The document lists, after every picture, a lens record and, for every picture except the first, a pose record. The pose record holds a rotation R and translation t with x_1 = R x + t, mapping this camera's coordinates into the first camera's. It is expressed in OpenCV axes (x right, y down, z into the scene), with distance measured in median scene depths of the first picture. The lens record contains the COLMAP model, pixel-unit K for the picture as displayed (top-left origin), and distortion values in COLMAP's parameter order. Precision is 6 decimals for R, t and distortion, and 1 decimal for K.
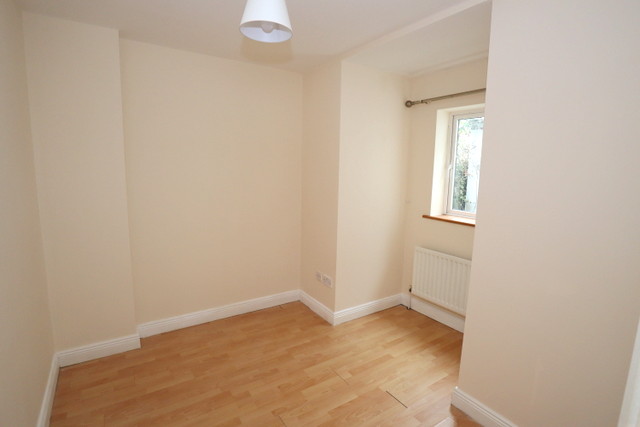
lens RADIAL K [[320.2, 0, 315.9], [0, 320.2, 211.8], [0, 0, 1]] dist [-0.029181, 0.003023]
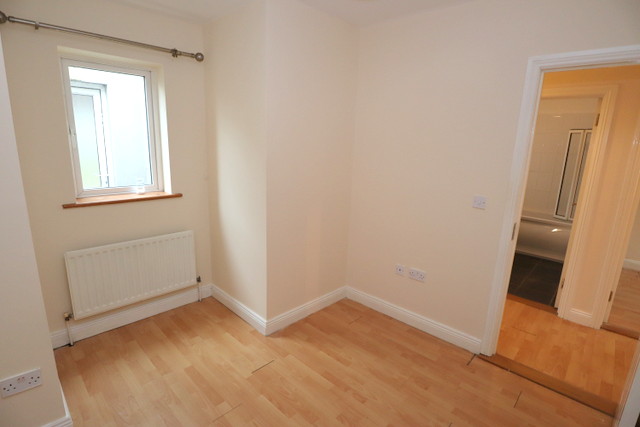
lens RADIAL K [[320.2, 0, 315.7], [0, 320.2, 217.7], [0, 0, 1]] dist [-0.029181, 0.003023]
pose [[-0.221566, -0.241714, 0.944713, -0.498832], [0.102124, 0.957713, 0.268992, -0.105753], [-0.969783, 0.156078, -0.187512, 0.729682]]
